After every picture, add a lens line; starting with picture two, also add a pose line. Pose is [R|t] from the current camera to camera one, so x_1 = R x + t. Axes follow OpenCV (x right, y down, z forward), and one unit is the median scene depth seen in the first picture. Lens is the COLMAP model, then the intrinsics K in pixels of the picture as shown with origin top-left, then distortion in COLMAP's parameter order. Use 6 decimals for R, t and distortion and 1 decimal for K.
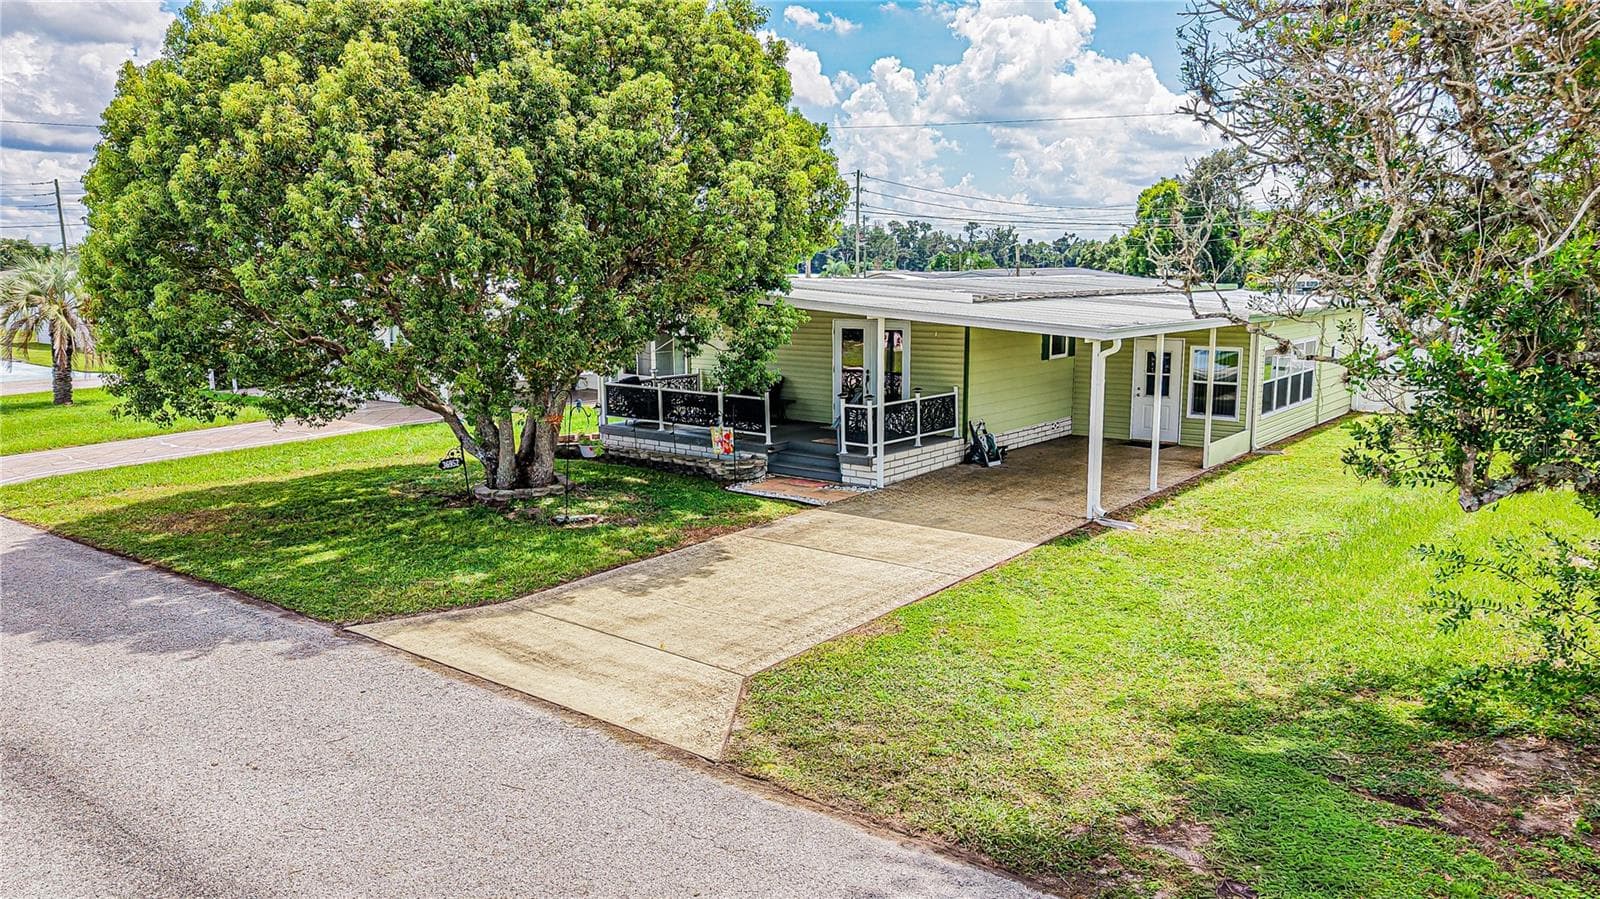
lens RADIAL K [[1110.3, 0, 800.0], [0, 1110.3, 449.5], [0, 0, 1]] dist [0.077351, -0.001693]
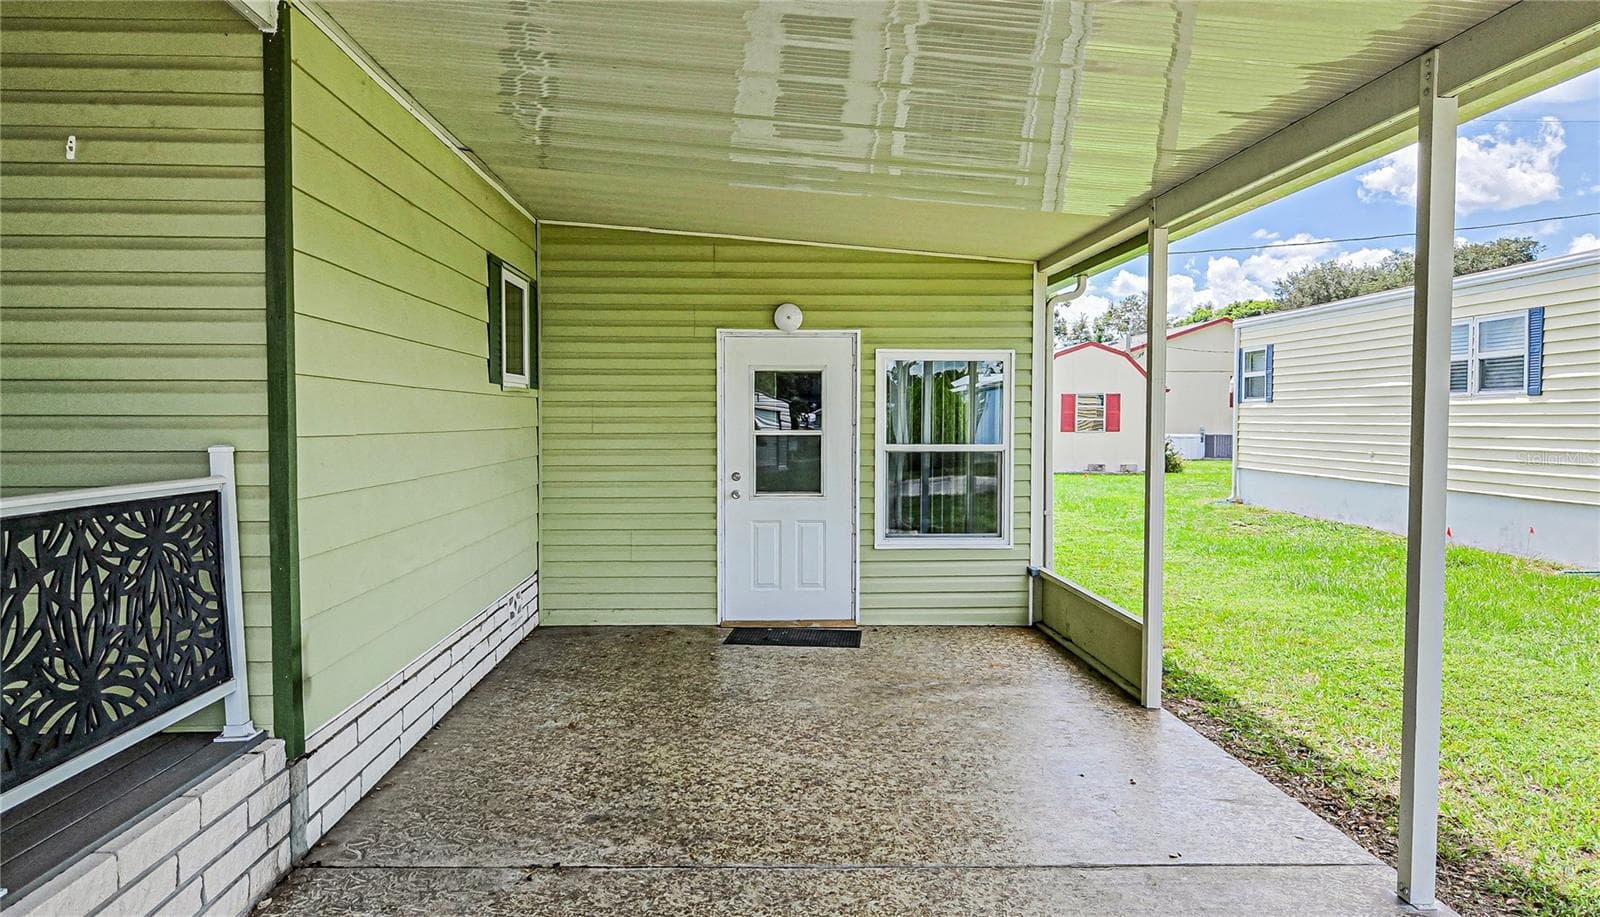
lens RADIAL K [[1152.5, 0, 800.3], [0, 1152.5, 482.1], [0, 0, 1]] dist [0.001231, 0.000382]
pose [[0.753094, -0.027553, 0.657336, 0.131019], [0.095192, 0.993173, -0.067429, -0.043877], [-0.650990, 0.113353, 0.750575, 1.174216]]
